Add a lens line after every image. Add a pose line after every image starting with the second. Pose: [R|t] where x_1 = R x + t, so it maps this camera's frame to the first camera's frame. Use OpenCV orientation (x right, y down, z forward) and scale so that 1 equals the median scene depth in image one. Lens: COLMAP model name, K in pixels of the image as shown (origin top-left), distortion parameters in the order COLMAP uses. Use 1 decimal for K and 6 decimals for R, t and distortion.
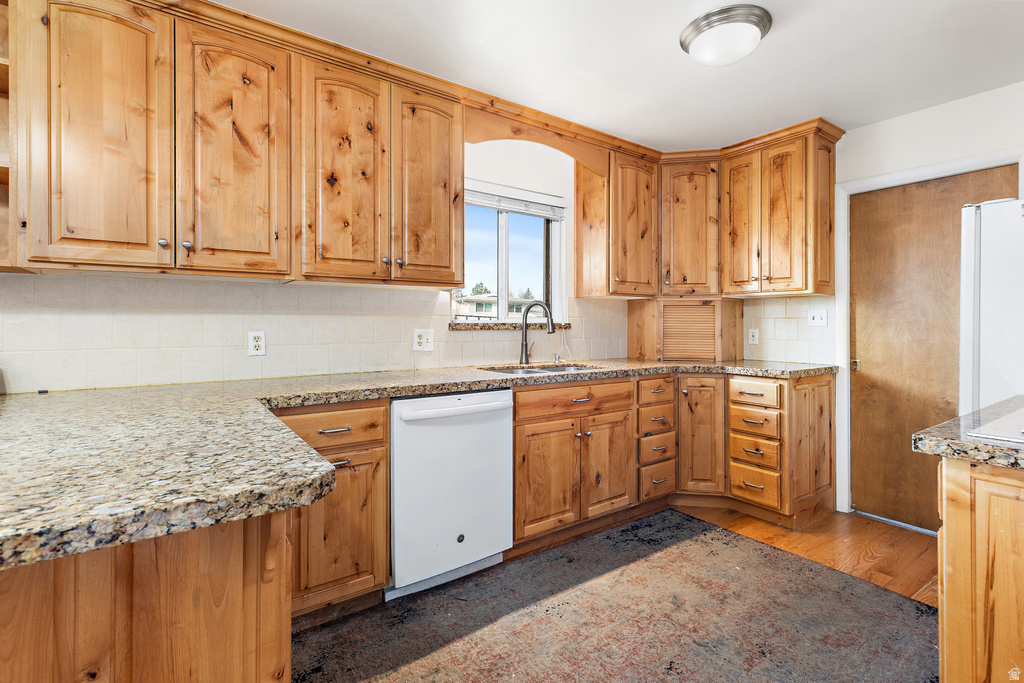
lens RADIAL K [[475.1, 0, 517.2], [0, 475.1, 321.9], [0, 0, 1]] dist [0.006532, 0.000302]
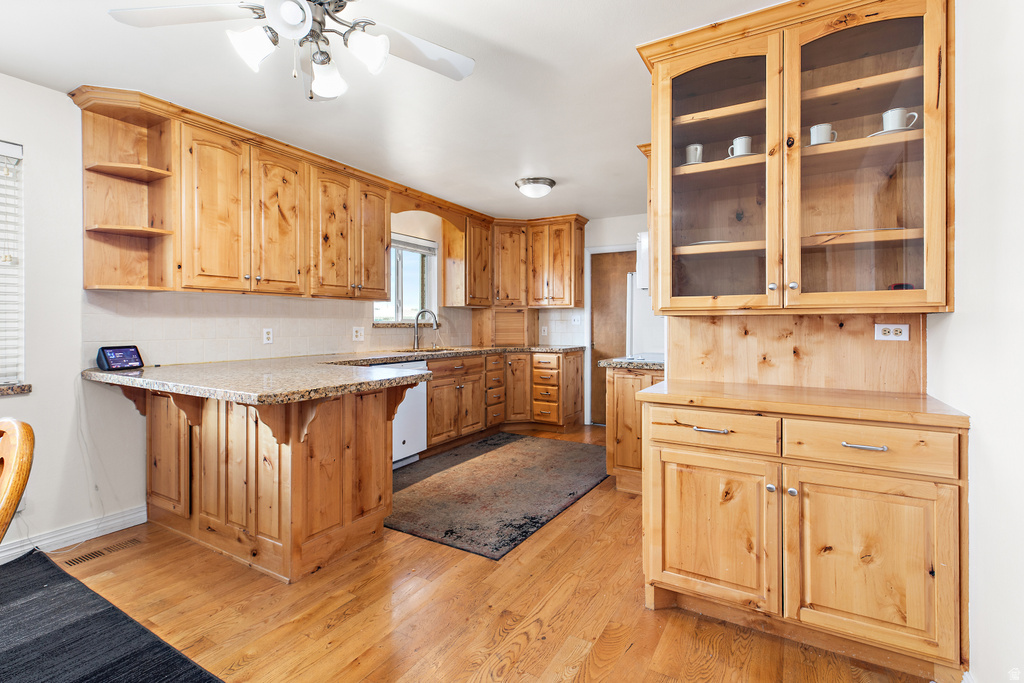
lens RADIAL K [[475.1, 0, 516.6], [0, 475.1, 323.7], [0, 0, 1]] dist [0.006532, 0.000302]
pose [[0.912559, -0.000236, 0.408946, -0.361097], [-0.001908, 0.999986, 0.004837, -0.004080], [-0.408941, -0.005194, 0.912546, -0.637075]]
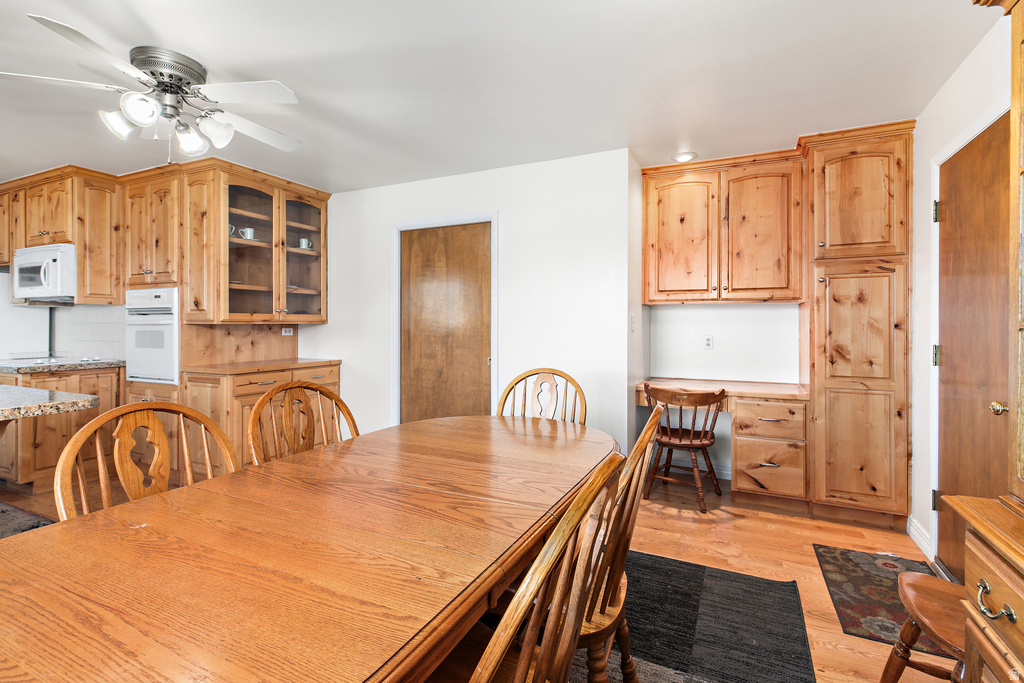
lens RADIAL K [[475.1, 0, 522.0], [0, 475.1, 324.2], [0, 0, 1]] dist [0.006532, 0.000302]
pose [[-0.497467, -0.001510, 0.867482, -1.346229], [-0.005324, 0.999985, -0.001312, -0.016559], [-0.867466, -0.005271, -0.497468, -0.087977]]
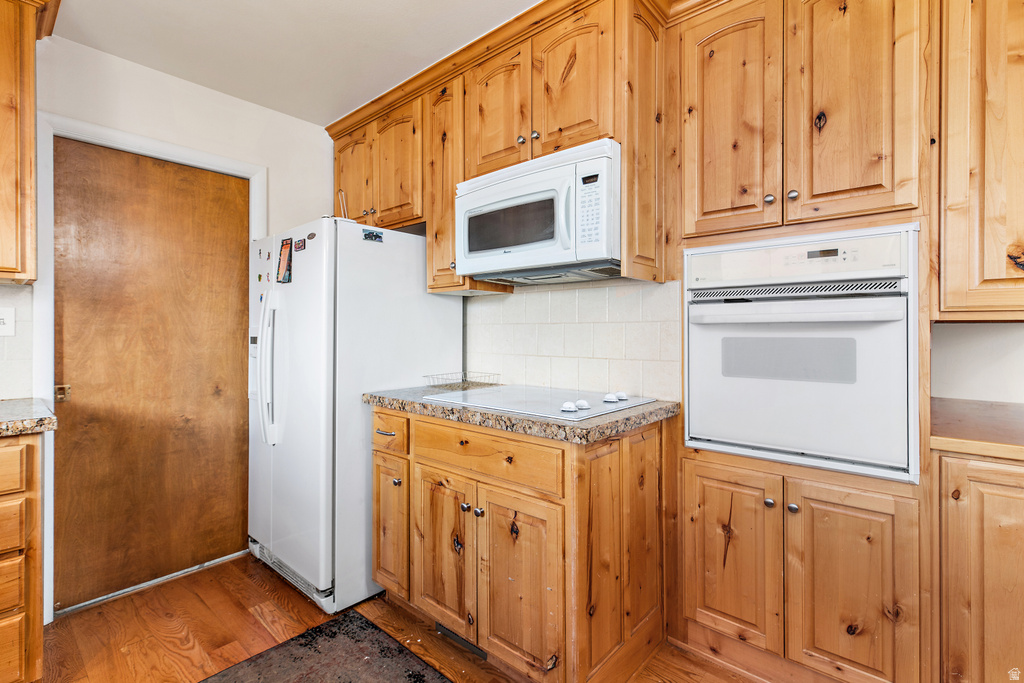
lens RADIAL K [[475.1, 0, 509.4], [0, 475.1, 332.5], [0, 0, 1]] dist [0.006532, 0.000302]
pose [[-0.235291, -0.003193, 0.971920, -0.098826], [-0.006157, 0.999979, 0.001794, 0.000717], [-0.971905, -0.005561, -0.235306, 0.611778]]
